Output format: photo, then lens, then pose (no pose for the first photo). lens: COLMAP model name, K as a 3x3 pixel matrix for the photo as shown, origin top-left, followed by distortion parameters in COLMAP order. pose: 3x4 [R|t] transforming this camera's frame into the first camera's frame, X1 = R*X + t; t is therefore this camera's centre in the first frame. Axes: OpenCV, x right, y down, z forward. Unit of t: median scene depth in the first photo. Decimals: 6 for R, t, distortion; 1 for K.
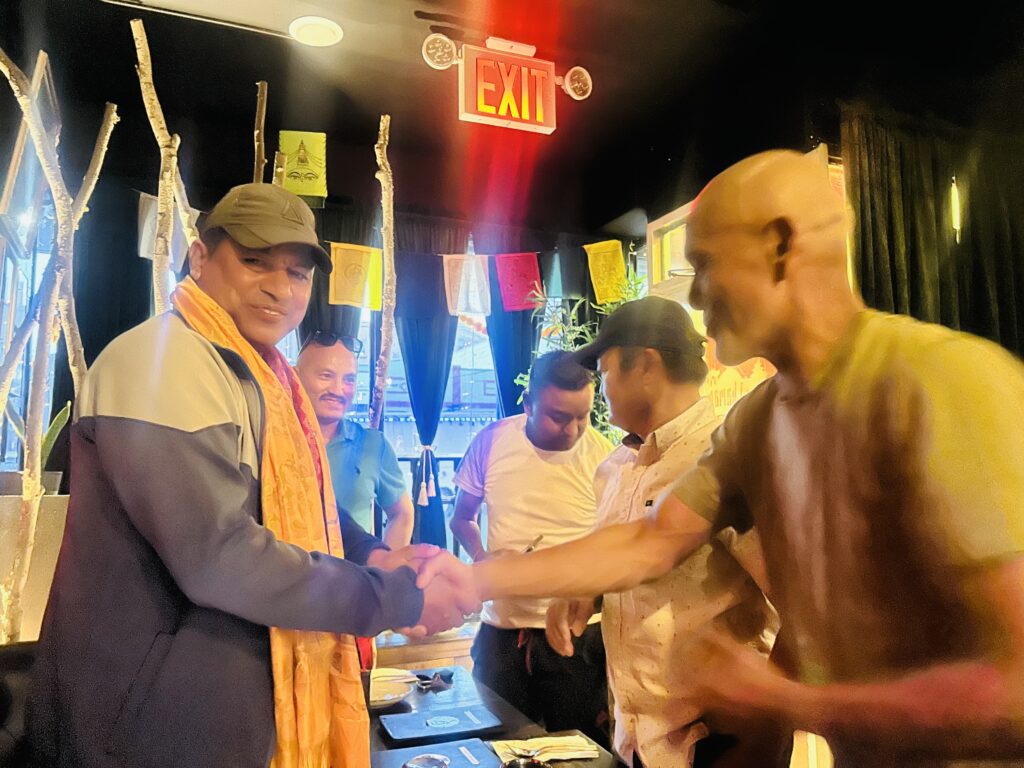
lens RADIAL K [[780.6, 0, 531.0], [0, 780.6, 382.6], [0, 0, 1]] dist [0.002422, -0.010002]
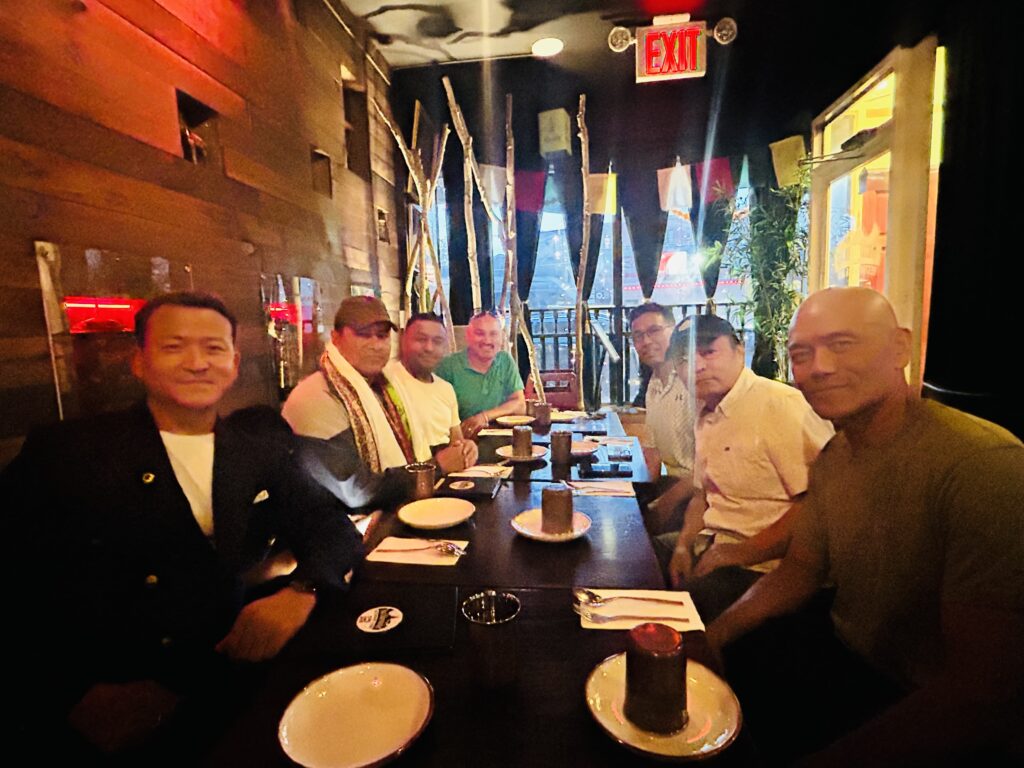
lens RADIAL K [[526.7, 0, 512.0], [0, 526.7, 384.0], [0, 0, 1]] dist [-0.022726, -0.000280]
pose [[0.859026, 0.040166, -0.510354, 0.237705], [0.078786, 0.974668, 0.209321, 0.006896], [0.505833, -0.220020, 0.834101, -0.107586]]
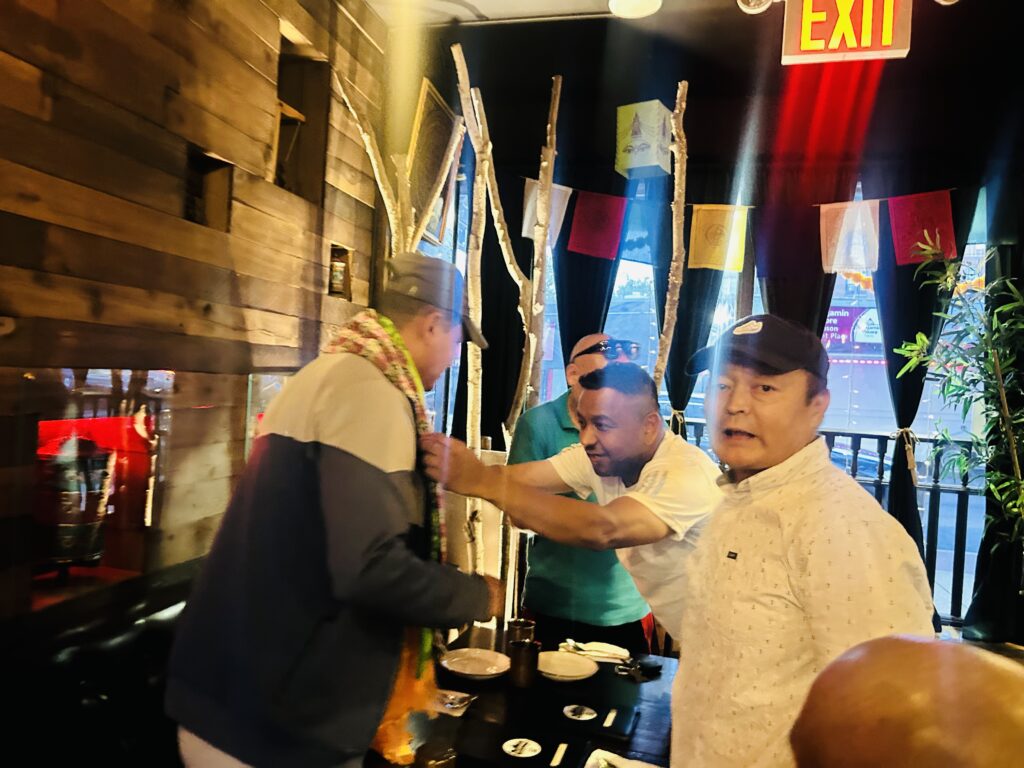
lens RADIAL K [[769.3, 0, 502.2], [0, 769.3, 377.8], [0, 0, 1]] dist [-0.000705, -0.003666]
pose [[0.779085, 0.052731, -0.624697, 0.217214], [-0.000920, 0.996551, 0.082972, -0.051710], [0.626918, -0.064067, 0.776447, 0.096022]]
